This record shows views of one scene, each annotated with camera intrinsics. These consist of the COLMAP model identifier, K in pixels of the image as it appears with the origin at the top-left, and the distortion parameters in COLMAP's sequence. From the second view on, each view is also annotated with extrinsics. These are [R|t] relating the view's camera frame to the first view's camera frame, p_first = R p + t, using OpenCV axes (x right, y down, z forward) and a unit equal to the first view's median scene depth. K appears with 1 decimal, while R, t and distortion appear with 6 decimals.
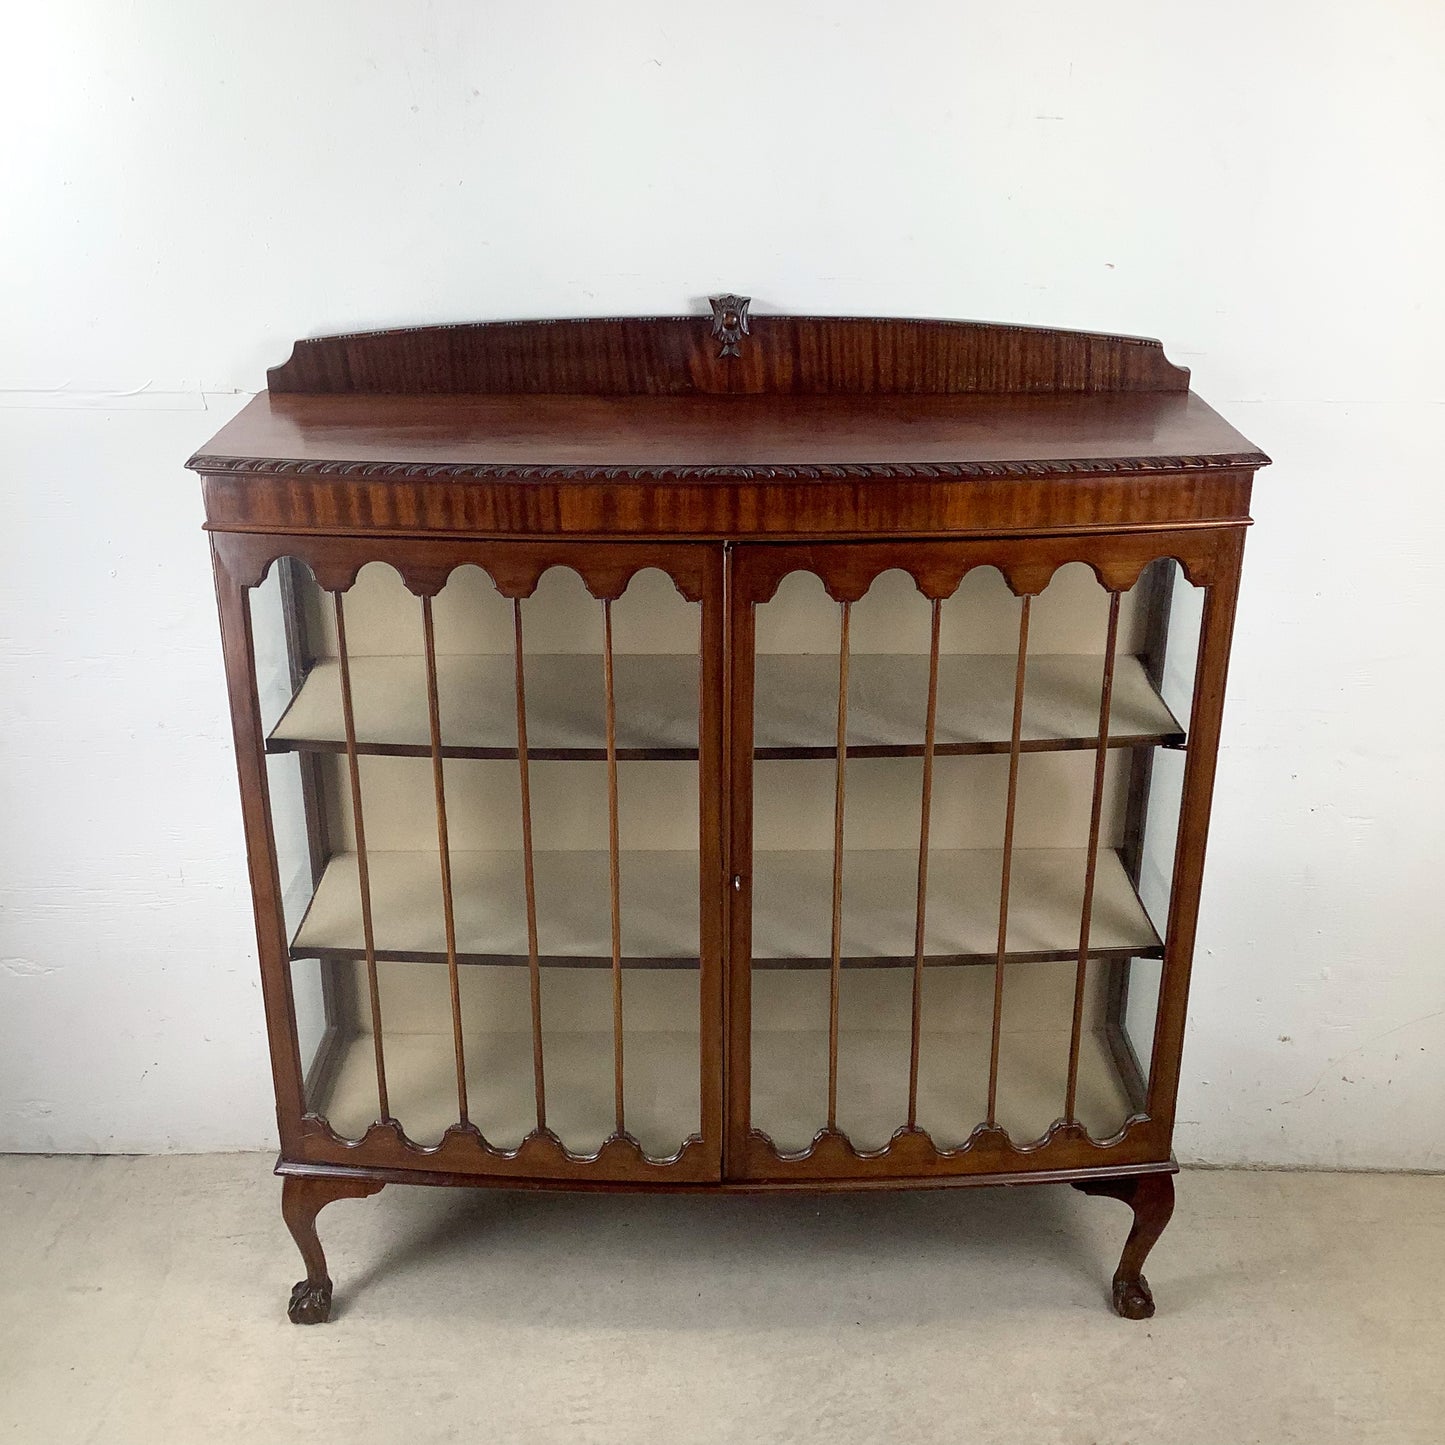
lens RADIAL K [[1739.6, 0, 721.7], [0, 1739.6, 727.5], [0, 0, 1]] dist [0.148035, -0.312813]
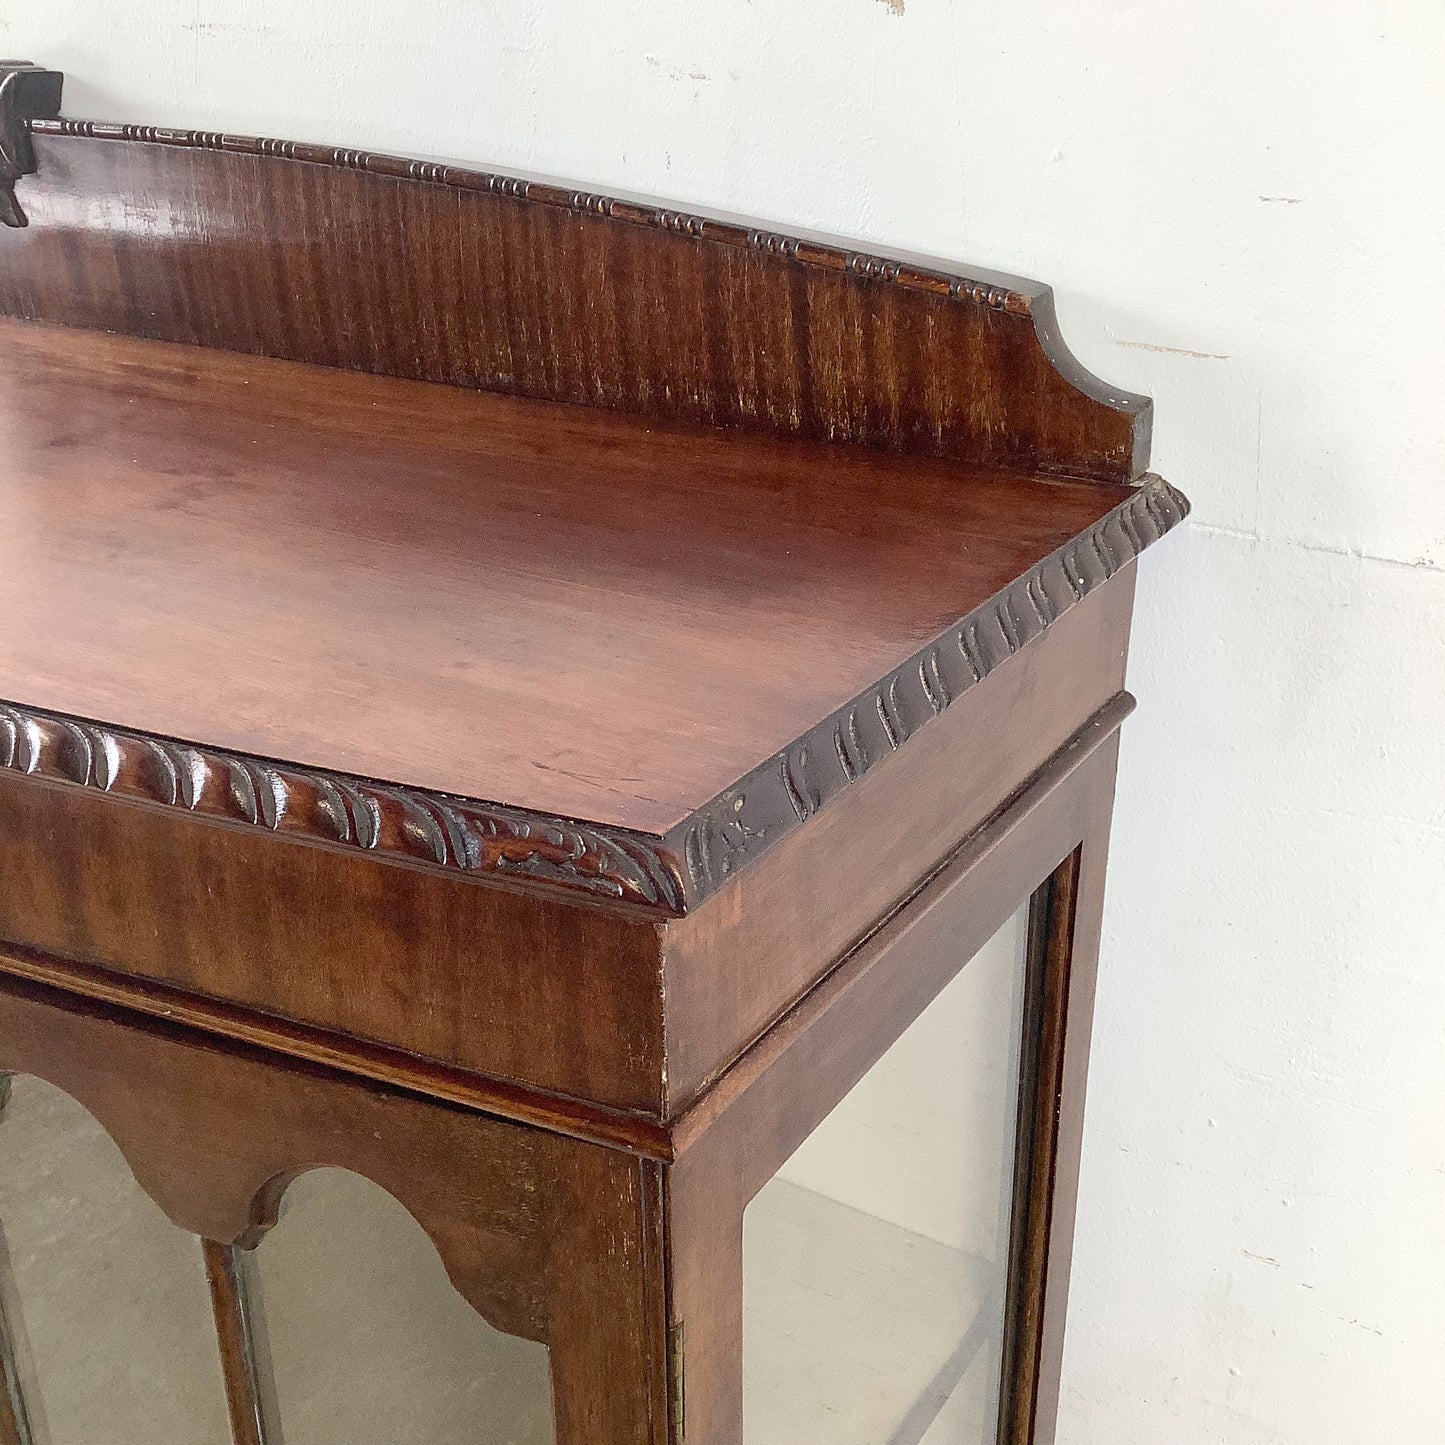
lens RADIAL K [[1748.4, 0, 722.5], [0, 1748.4, 722.5], [0, 0, 1]] dist [0.146617, -0.320463]
pose [[0.854449, 0.207501, -0.476298, 0.353353], [-0.201550, 0.977370, 0.064227, -0.161390], [0.478847, 0.041119, 0.876935, 0.737844]]
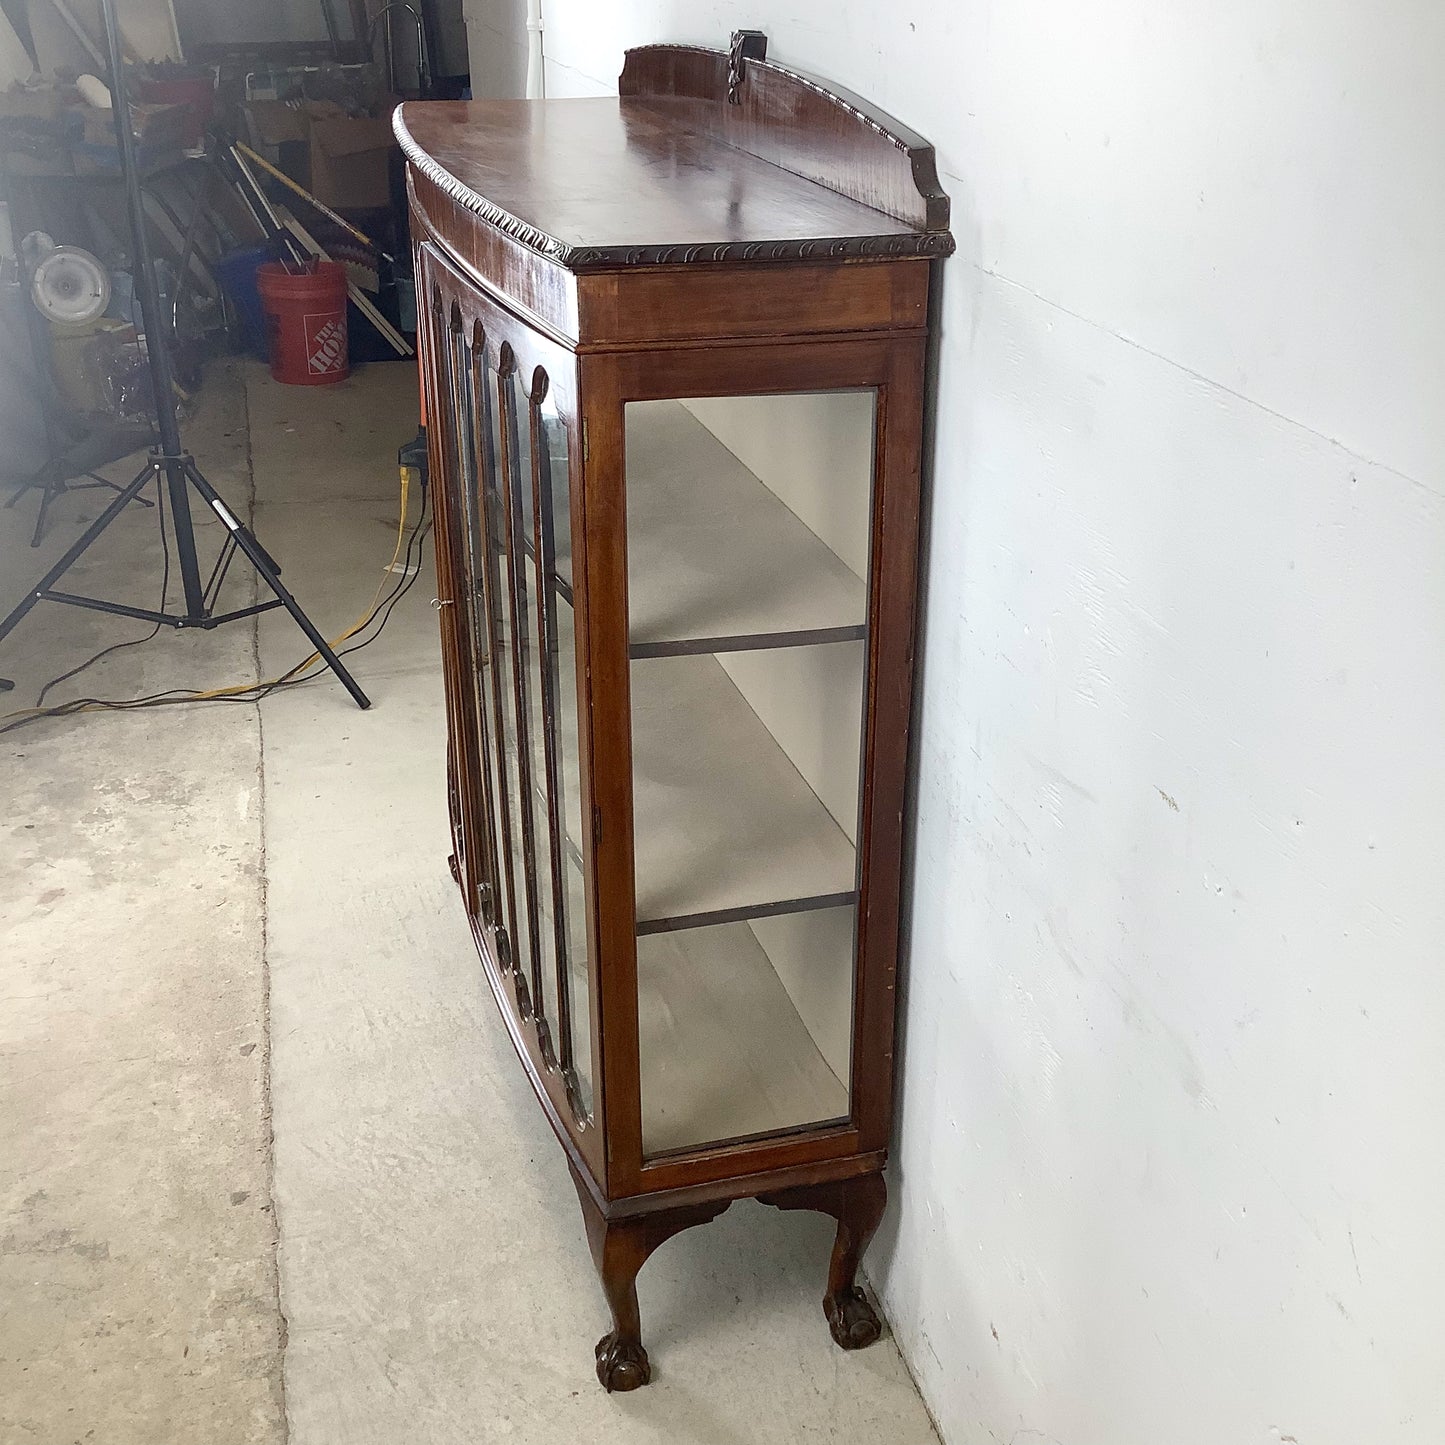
lens RADIAL K [[1748.4, 0, 722.5], [0, 1748.4, 722.5], [0, 0, 1]] dist [0.146617, -0.320463]
pose [[0.272983, 0.408220, -0.871112, 0.909154], [-0.387996, 0.875311, 0.288600, -0.192646], [0.880306, 0.259205, 0.397333, 0.721829]]
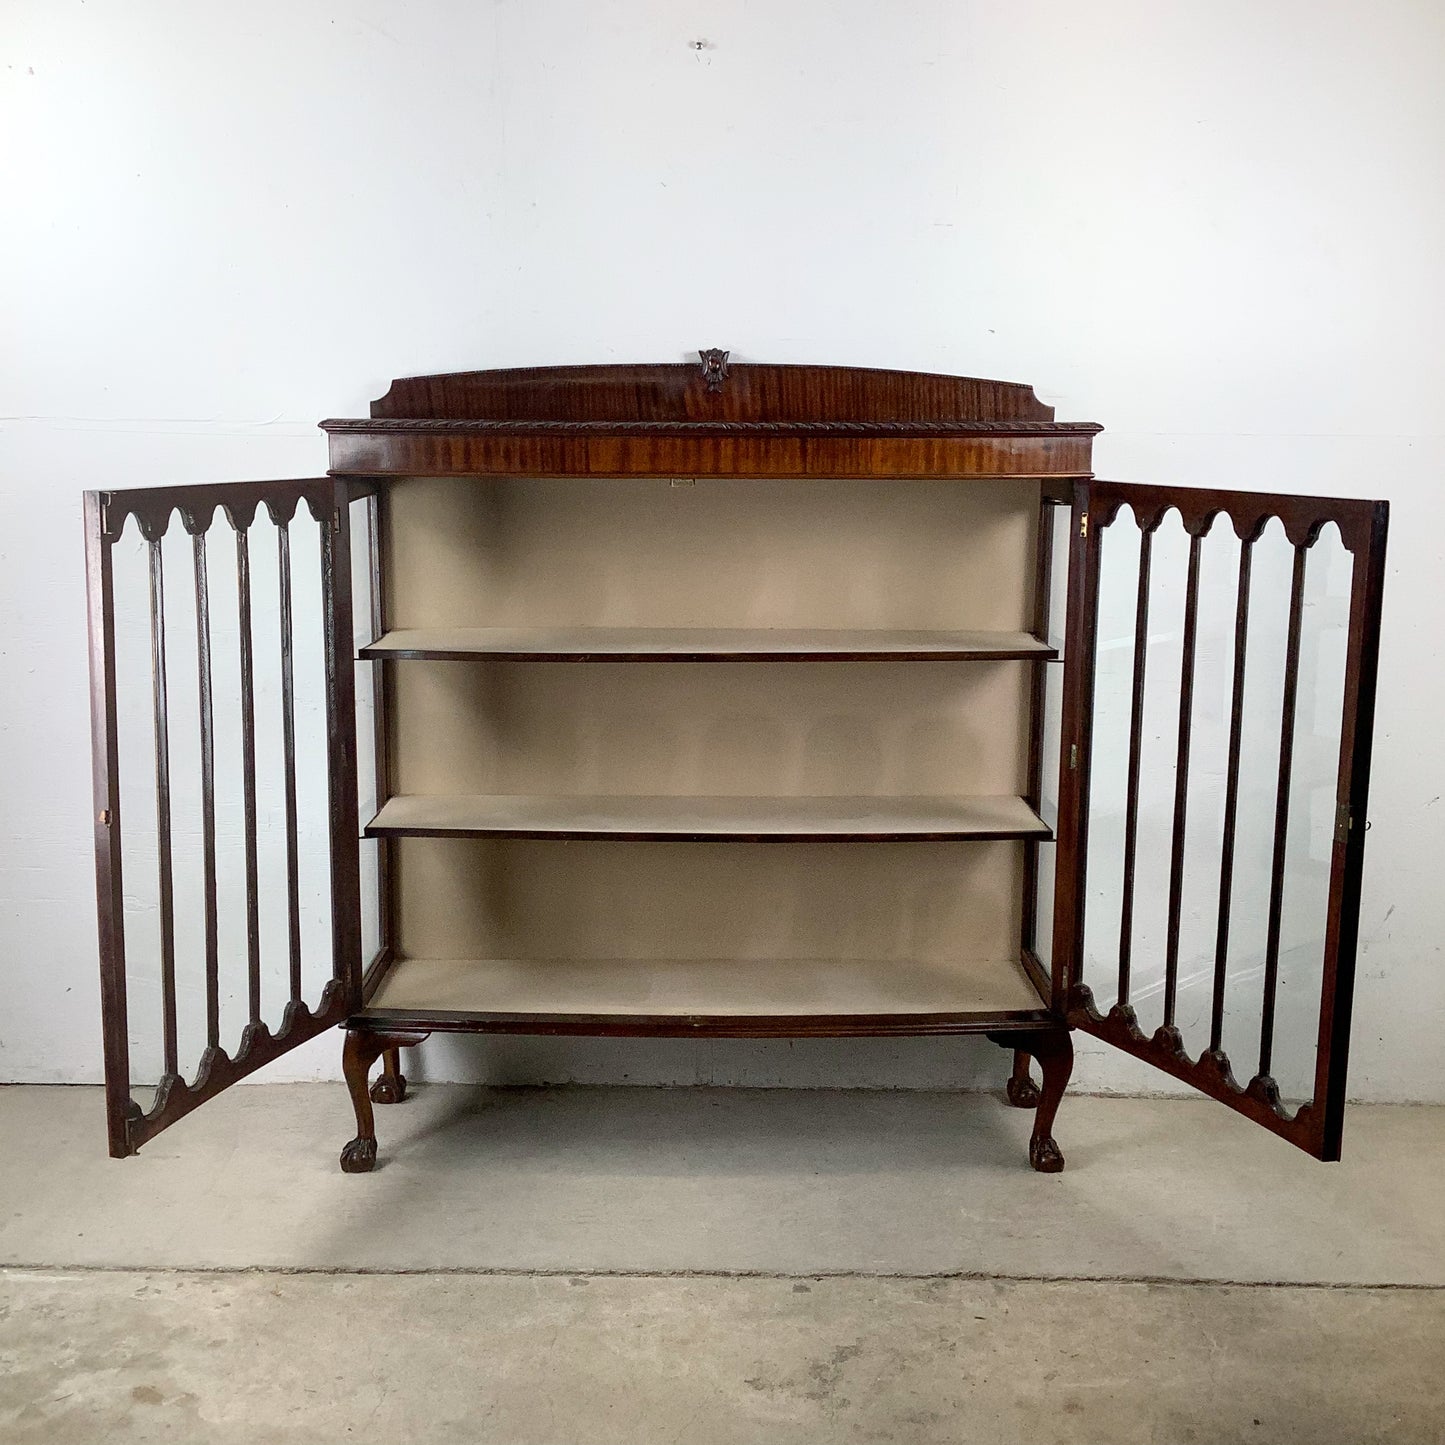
lens RADIAL K [[1739.6, 0, 721.7], [0, 1739.6, 727.5], [0, 0, 1]] dist [0.148035, -0.312813]
pose [[0.999955, 0.006655, 0.006825, 0.003012], [-0.004873, 0.972230, -0.233977, 0.354979], [-0.008193, 0.233933, 0.972218, -0.251330]]
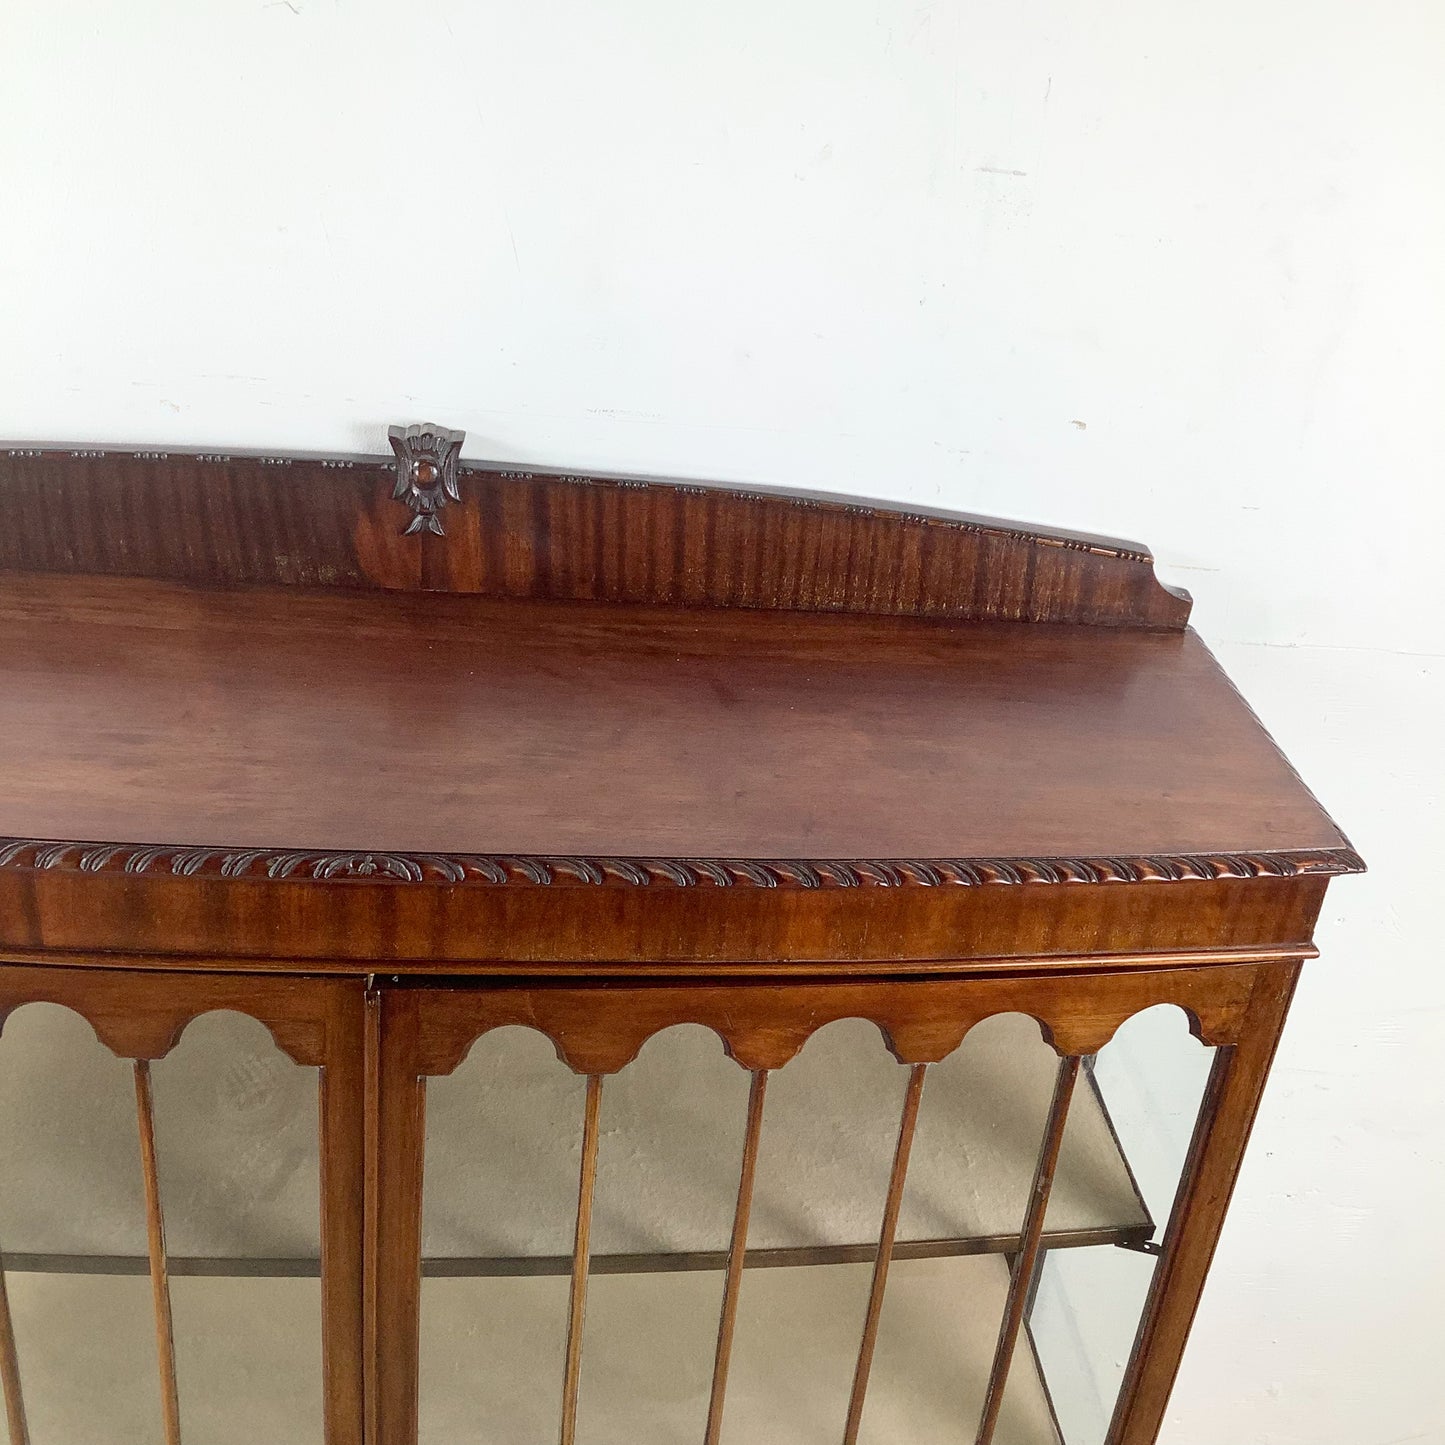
lens RADIAL K [[1748.4, 0, 722.5], [0, 1748.4, 722.5], [0, 0, 1]] dist [0.146617, -0.320463]
pose [[0.992763, 0.044277, 0.111629, 0.039904], [-0.055097, 0.993876, 0.095786, -0.211070], [-0.106704, -0.101243, 0.989123, 0.415560]]
